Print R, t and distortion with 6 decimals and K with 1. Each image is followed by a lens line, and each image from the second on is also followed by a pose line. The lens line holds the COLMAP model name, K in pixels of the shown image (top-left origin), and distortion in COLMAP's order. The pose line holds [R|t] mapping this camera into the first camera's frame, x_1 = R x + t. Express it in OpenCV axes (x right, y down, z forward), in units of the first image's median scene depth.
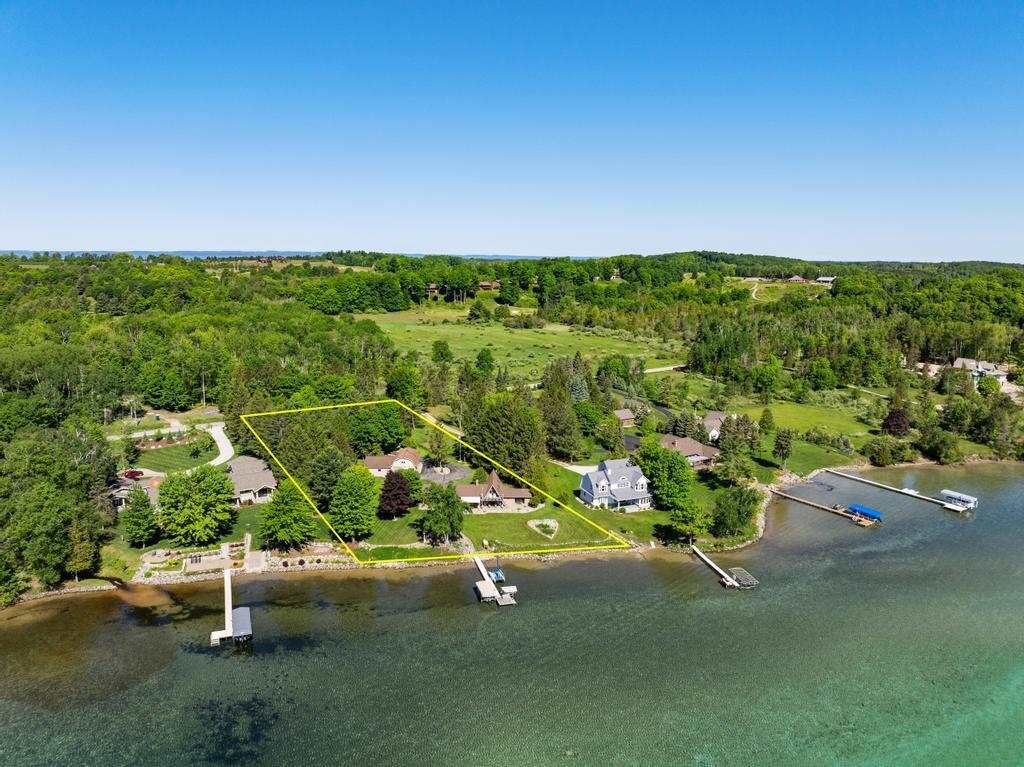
lens RADIAL K [[719.1, 0, 512.0], [0, 719.1, 383.5], [0, 0, 1]] dist [-0.037800, -0.001741]
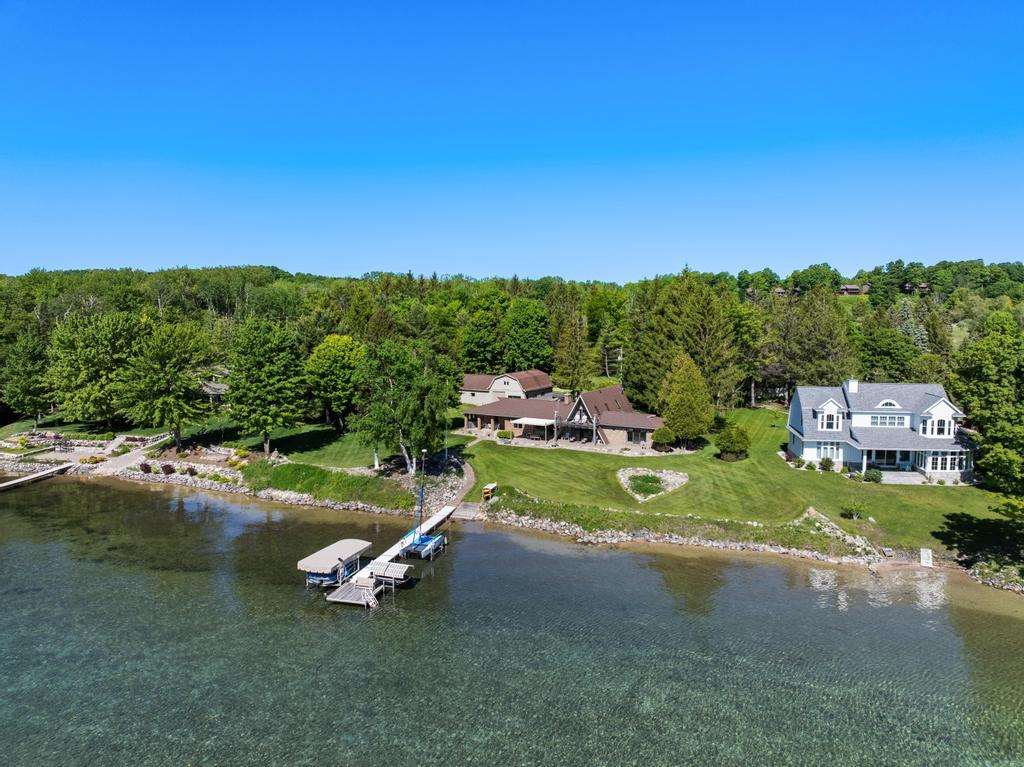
lens RADIAL K [[719.1, 0, 512.0], [0, 719.1, 383.5], [0, 0, 1]] dist [-0.037800, -0.001741]
pose [[0.858146, 0.042731, -0.511624, 0.132092], [-0.083868, 0.994812, -0.057583, 0.120361], [0.506509, 0.092324, 0.857278, 0.409076]]
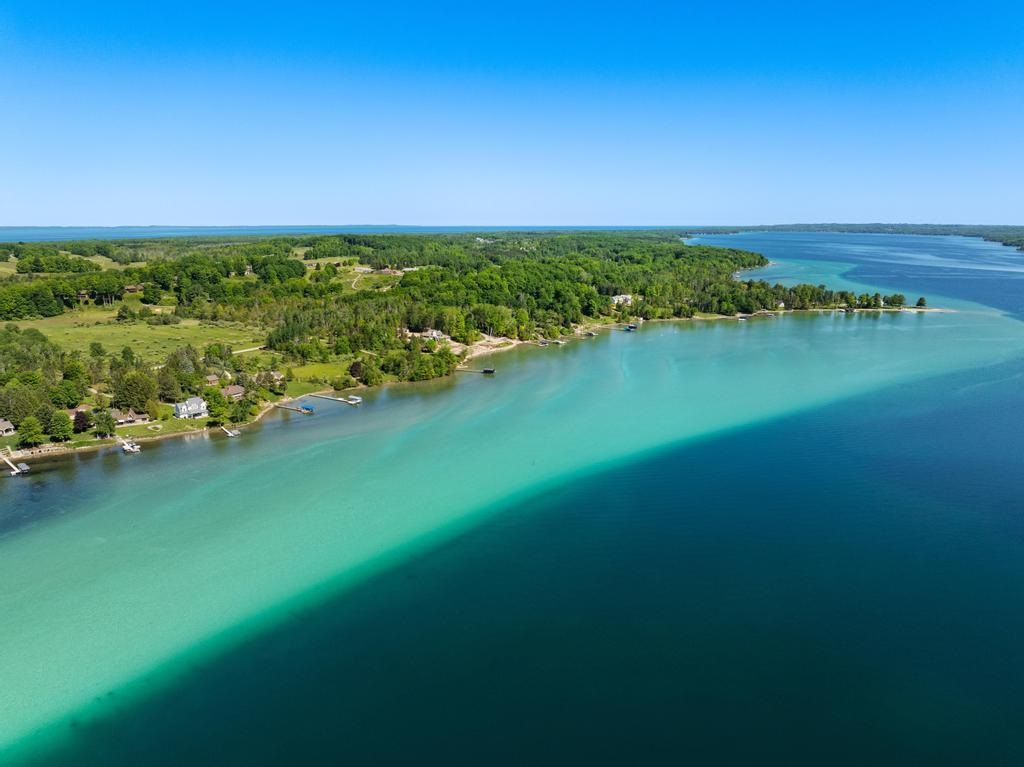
lens RADIAL K [[719.1, 0, 512.0], [0, 719.1, 383.5], [0, 0, 1]] dist [-0.037800, -0.001741]
pose [[0.906410, -0.098614, 0.410727, 0.108942], [0.080509, 0.994874, 0.061194, 0.007933], [-0.414656, -0.022399, 0.909703, -1.070265]]
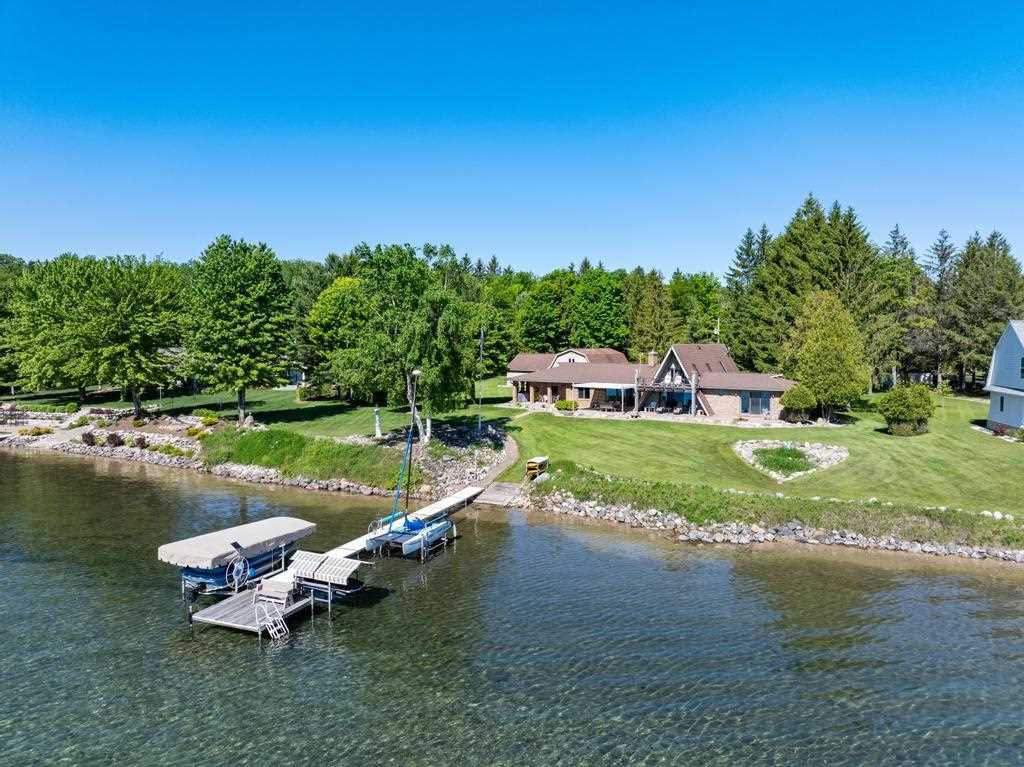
lens RADIAL K [[719.1, 0, 512.0], [0, 719.1, 383.5], [0, 0, 1]] dist [-0.037800, -0.001741]
pose [[0.801602, 0.026069, -0.597290, 0.085103], [-0.101131, 0.990564, -0.092491, 0.144316], [0.589243, 0.134545, 0.796674, 0.499668]]
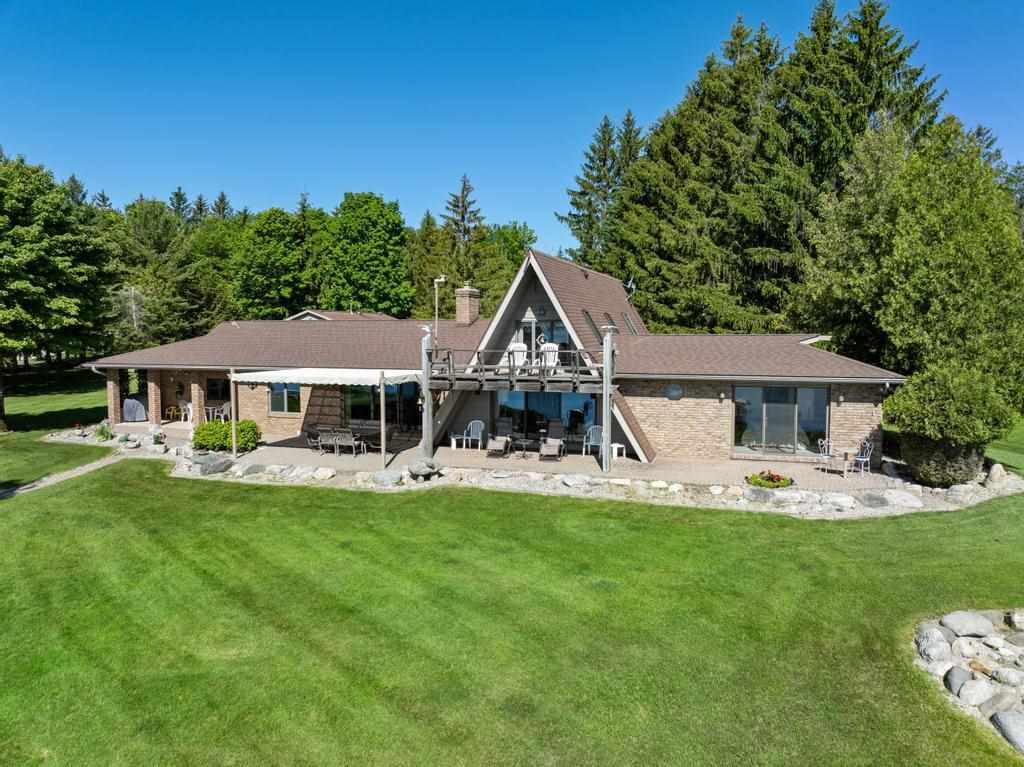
lens RADIAL K [[719.1, 0, 512.0], [0, 719.1, 383.5], [0, 0, 1]] dist [-0.037800, -0.001741]
pose [[0.938227, 0.015555, -0.345671, 0.007207], [-0.053719, 0.993425, -0.101102, 0.126160], [0.341825, 0.113425, 0.932893, 0.653194]]
